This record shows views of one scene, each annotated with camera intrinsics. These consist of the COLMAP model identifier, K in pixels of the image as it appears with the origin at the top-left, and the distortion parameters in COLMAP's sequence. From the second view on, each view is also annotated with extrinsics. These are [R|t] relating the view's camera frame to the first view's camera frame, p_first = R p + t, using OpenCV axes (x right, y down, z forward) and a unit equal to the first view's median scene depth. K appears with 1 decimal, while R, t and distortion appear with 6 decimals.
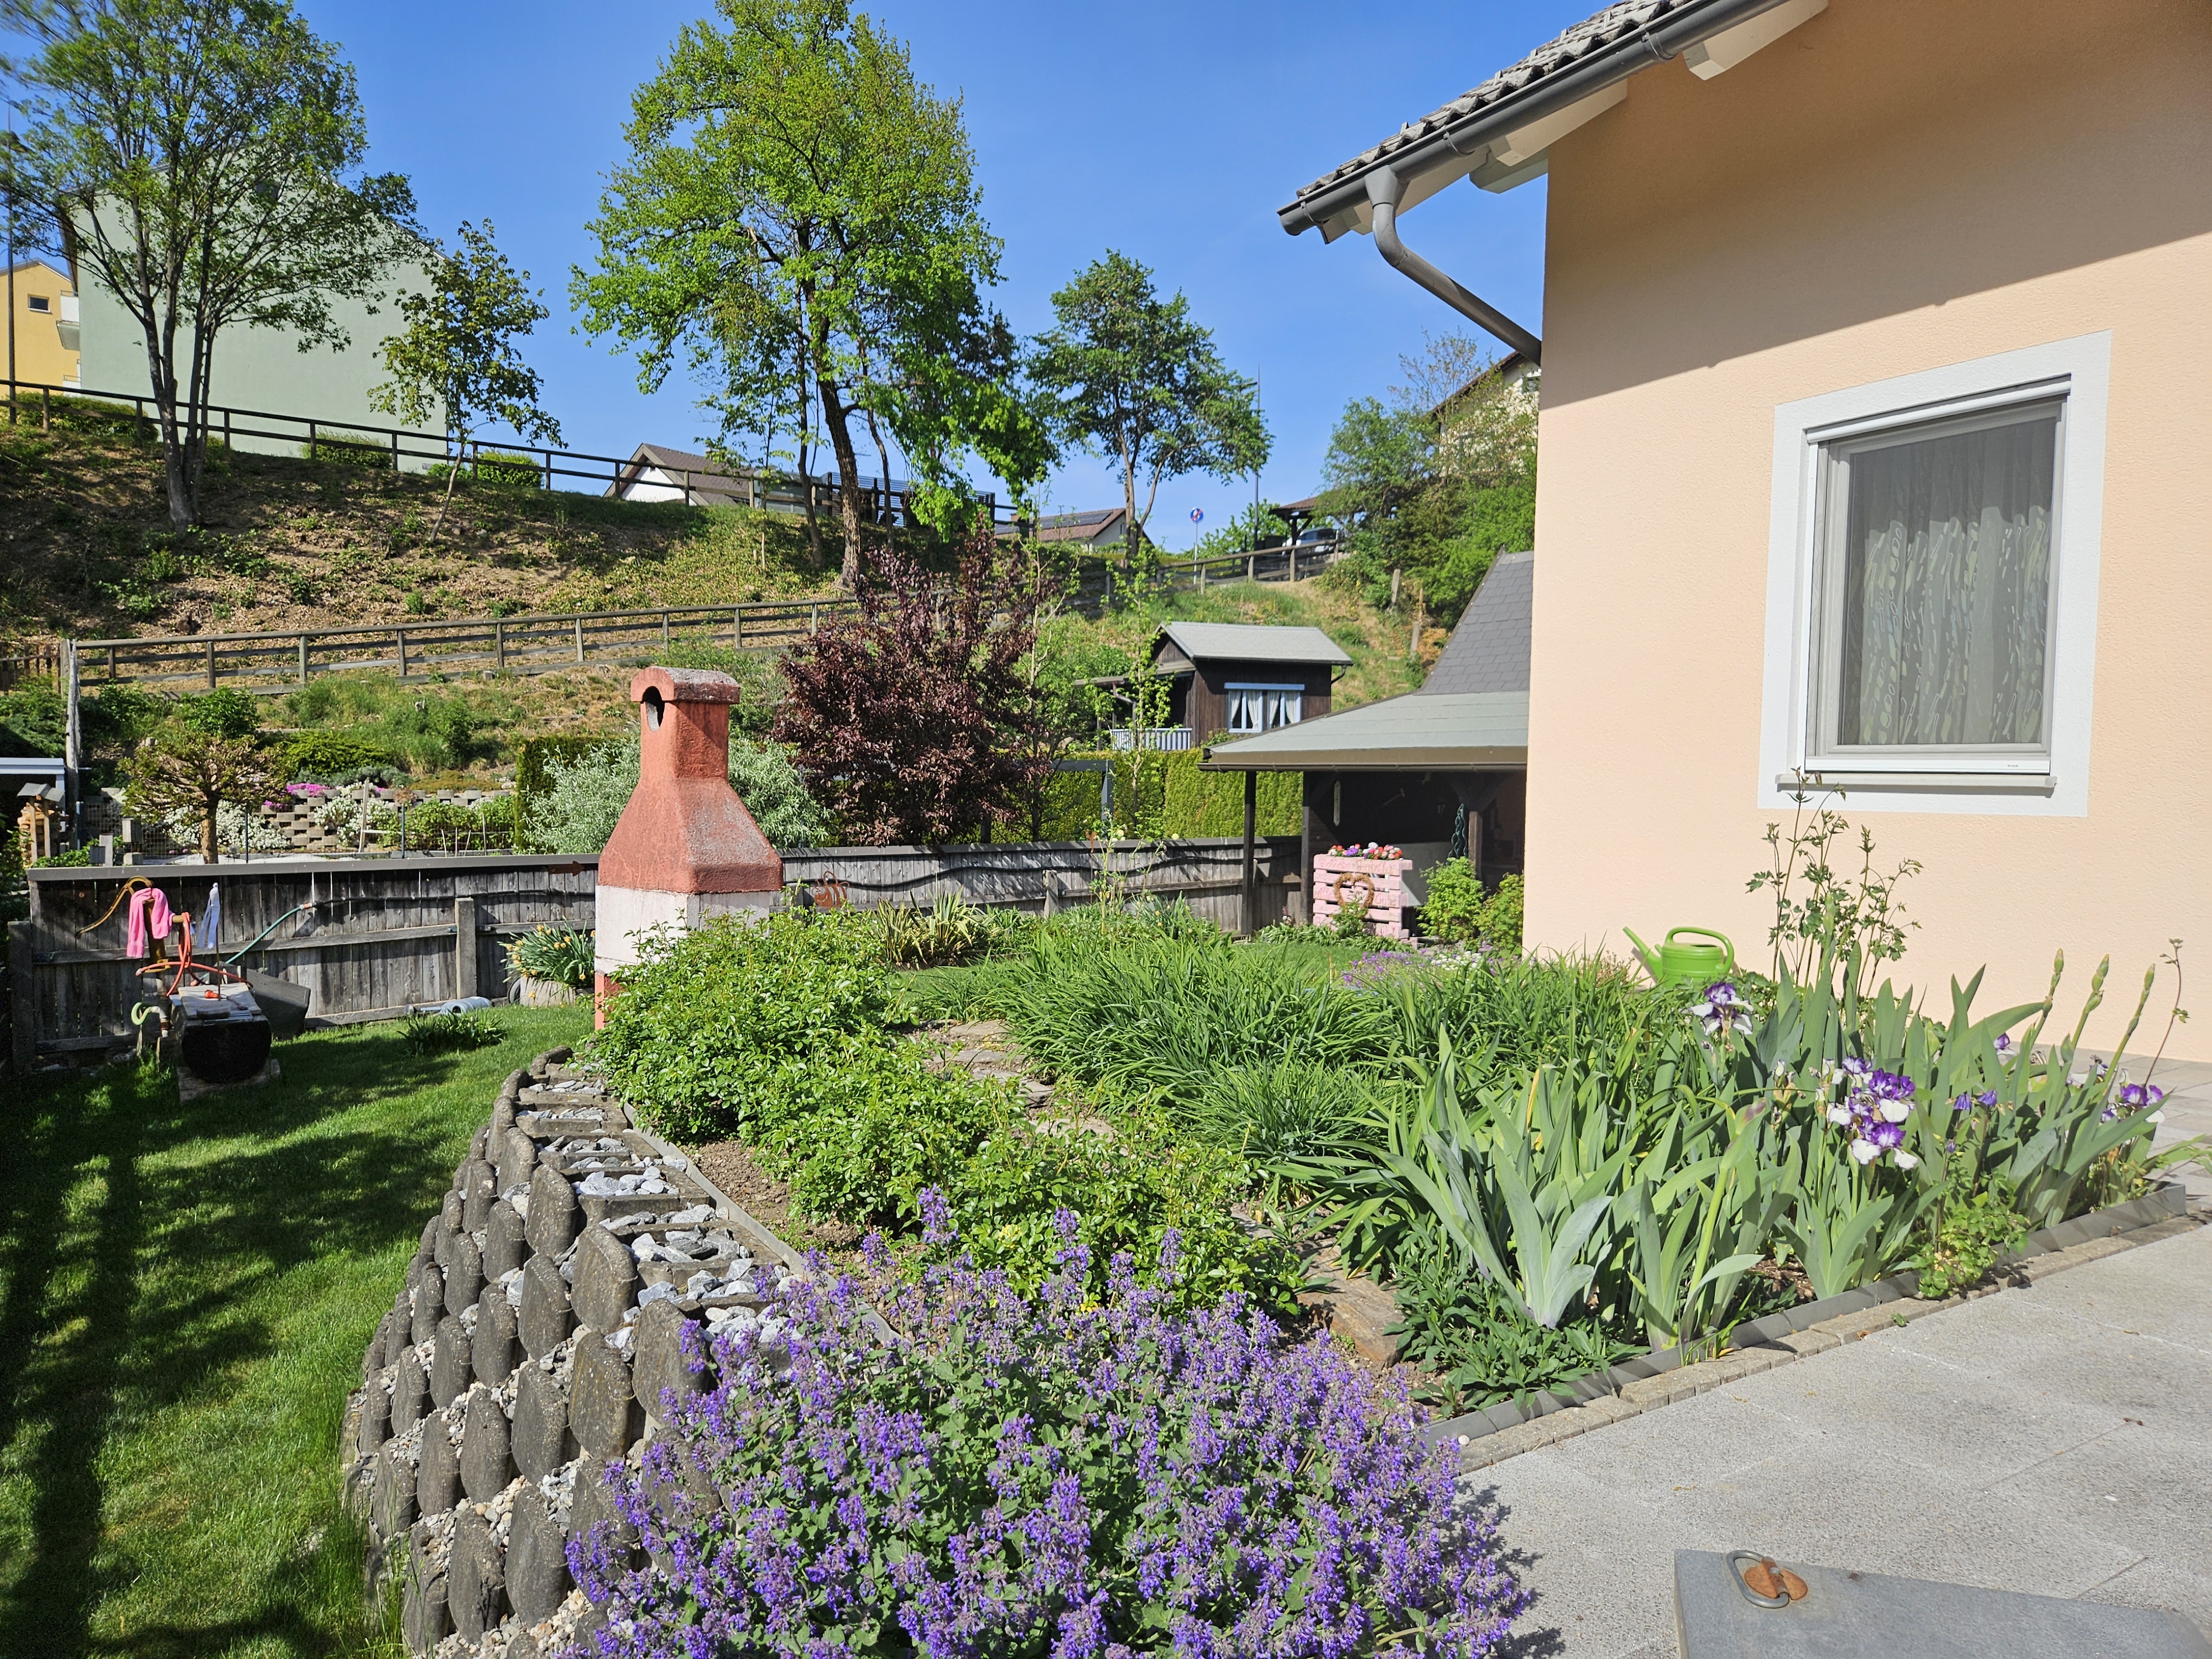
lens RADIAL K [[1474.8, 0, 1094.6], [0, 1474.8, 849.2], [0, 0, 1]] dist [0.056655, -0.031520]
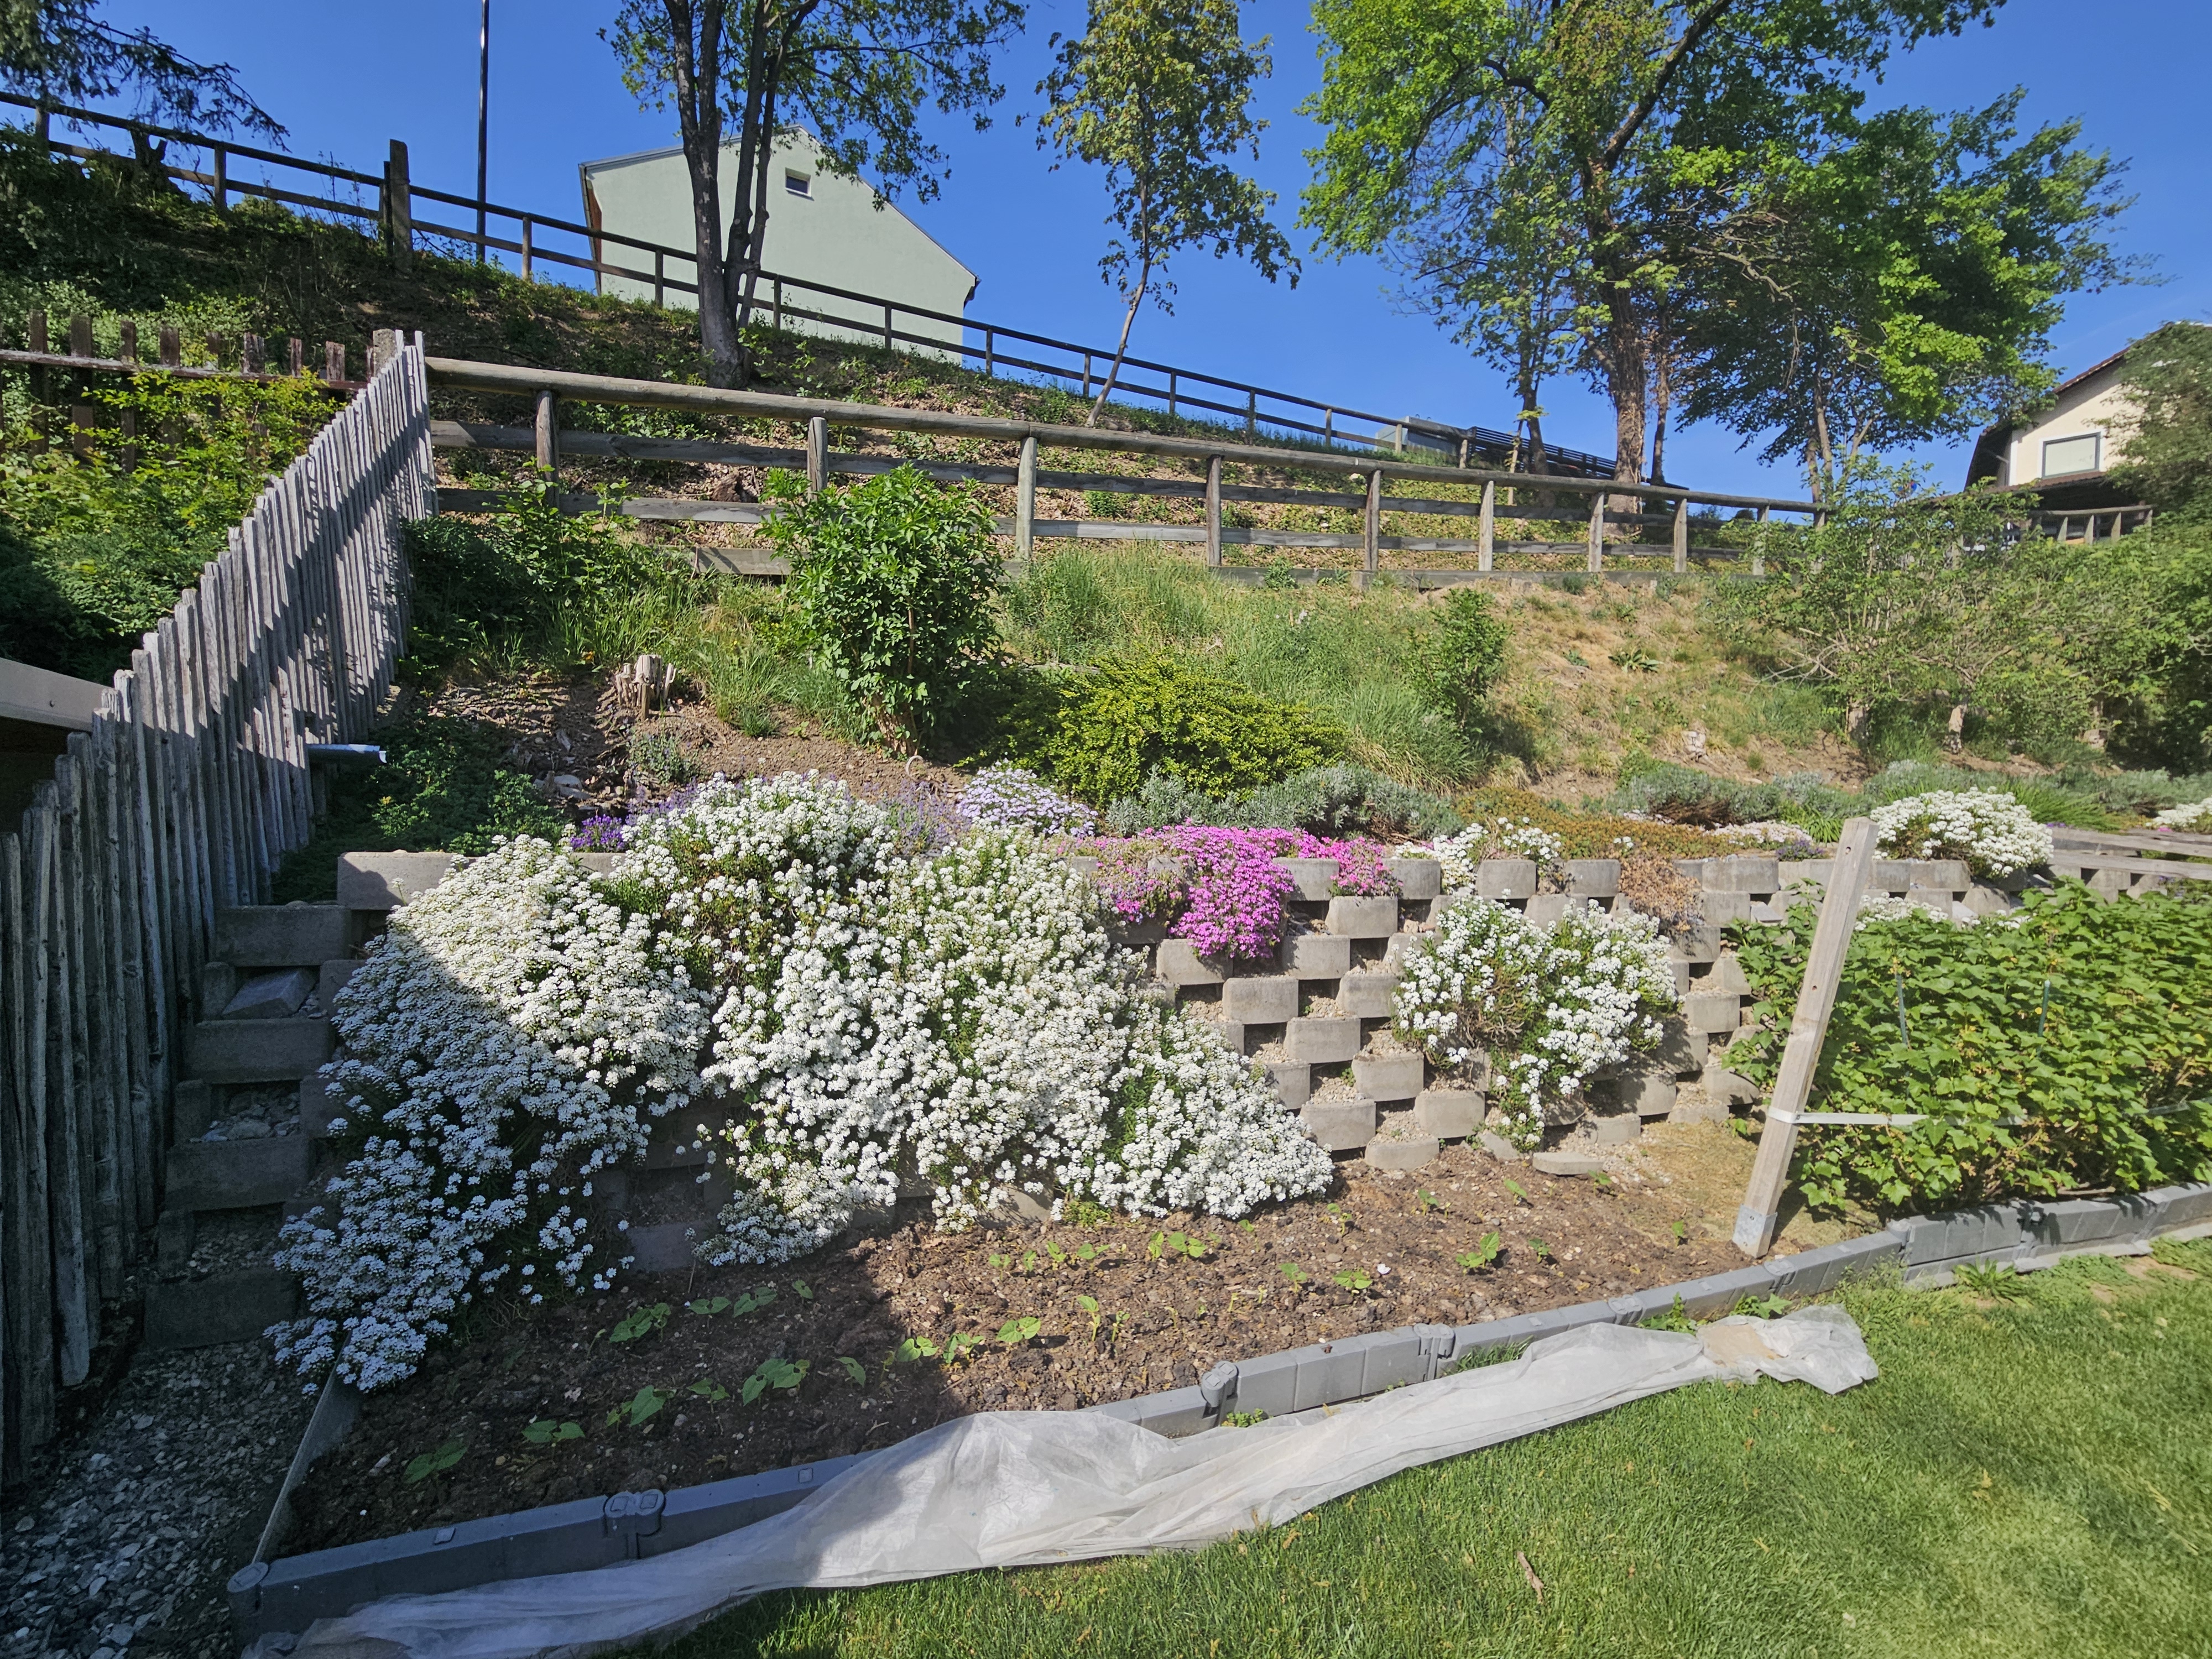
lens RADIAL K [[926.3, 0, 1106.3], [0, 926.3, 843.4], [0, 0, 1]] dist [0.004718, -0.001571]
pose [[0.992823, 0.008366, -0.119303, -0.441565], [-0.011168, 0.999677, -0.022839, -0.031179], [0.119073, 0.024008, 0.992595, 0.707739]]
